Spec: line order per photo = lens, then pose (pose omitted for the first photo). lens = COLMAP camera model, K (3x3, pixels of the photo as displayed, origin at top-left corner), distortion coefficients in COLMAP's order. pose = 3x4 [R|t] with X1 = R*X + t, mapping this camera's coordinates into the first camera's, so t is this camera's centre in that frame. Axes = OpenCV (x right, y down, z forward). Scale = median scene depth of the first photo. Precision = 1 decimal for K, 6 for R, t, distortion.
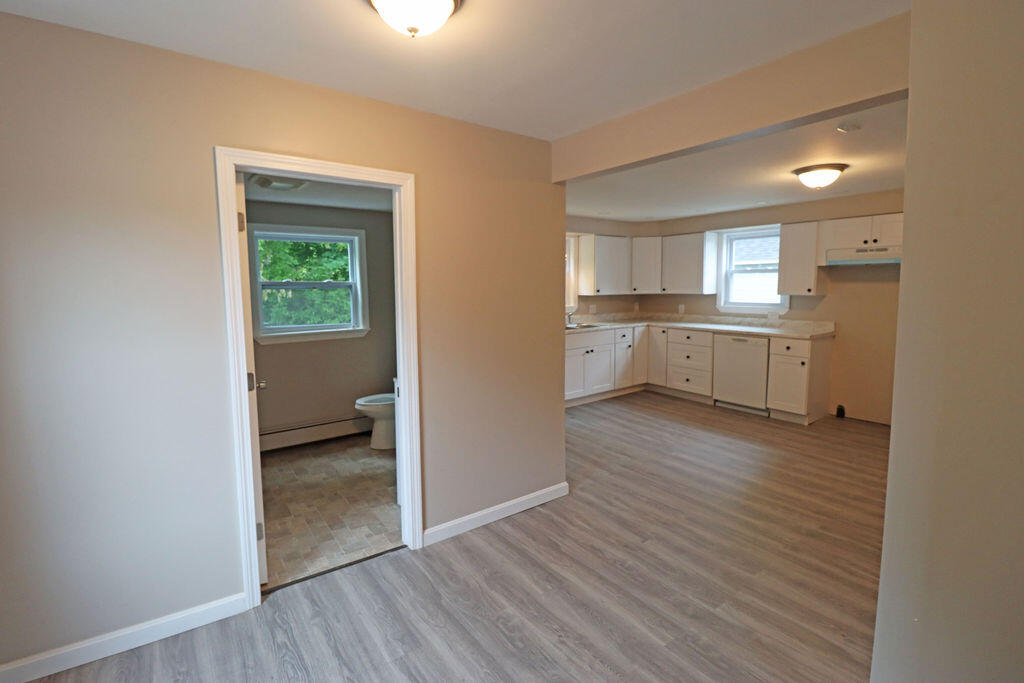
lens RADIAL K [[473.6, 0, 506.9], [0, 473.6, 329.5], [0, 0, 1]] dist [-0.002307, -0.011121]
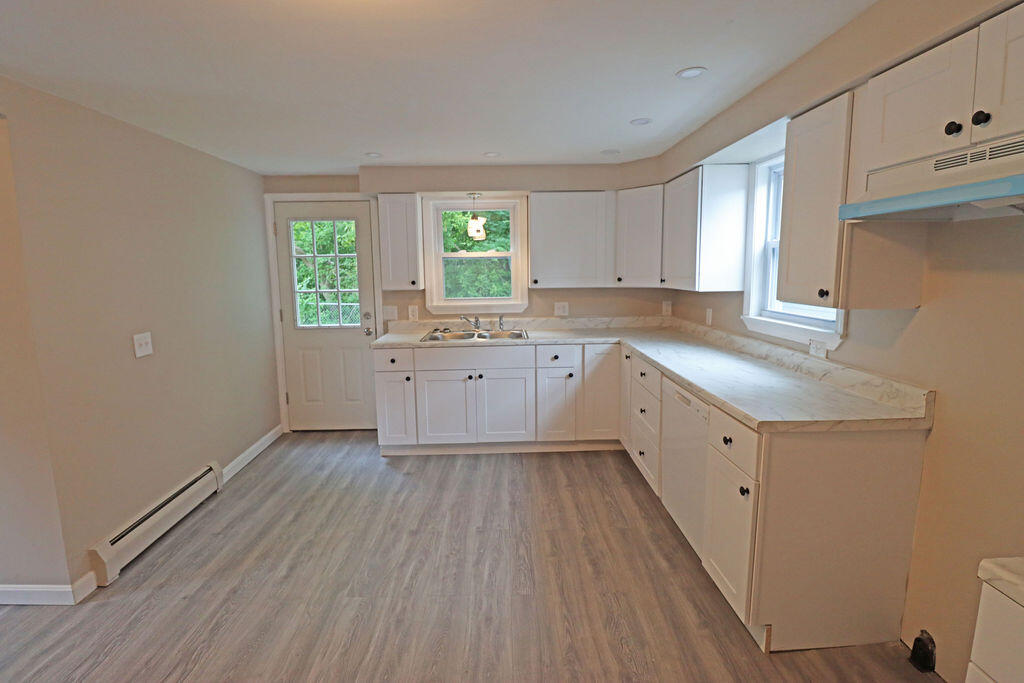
lens RADIAL K [[473.6, 0, 508.1], [0, 473.6, 328.9], [0, 0, 1]] dist [-0.002307, -0.011121]
pose [[0.817922, 0.074353, -0.570505, 0.608112], [-0.052018, 0.997110, 0.055375, -0.059687], [0.572973, -0.015616, 0.819425, 0.531340]]
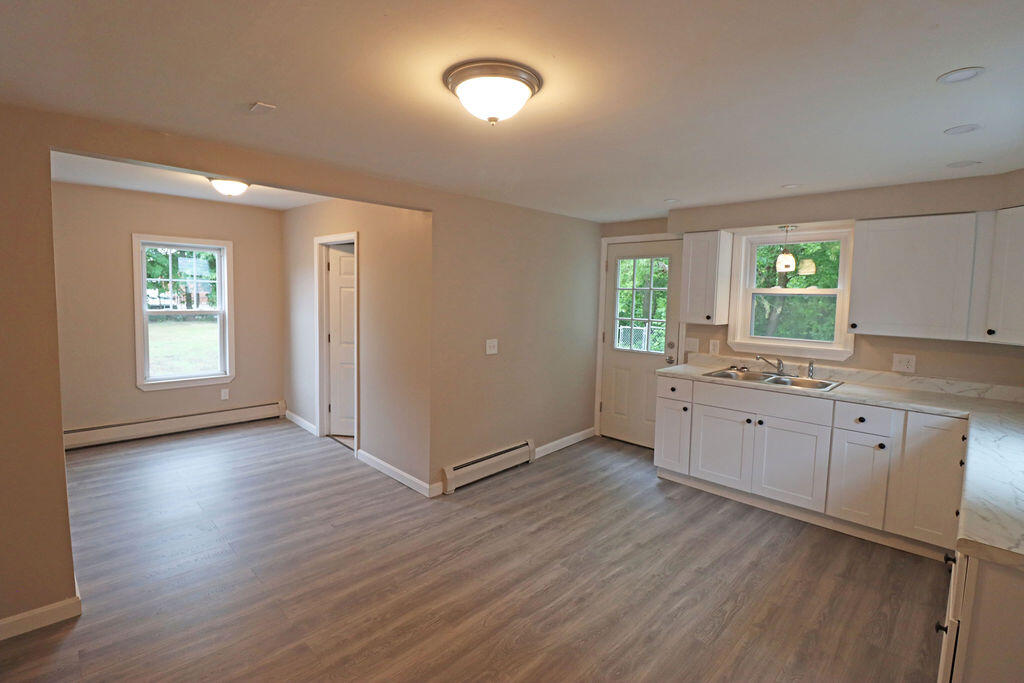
lens RADIAL K [[473.6, 0, 508.2], [0, 473.6, 329.5], [0, 0, 1]] dist [-0.002307, -0.011121]
pose [[0.150107, 0.090565, -0.984513, 0.752121], [-0.118836, 0.990229, 0.072972, -0.080894], [0.981502, 0.106042, 0.159403, 0.620789]]
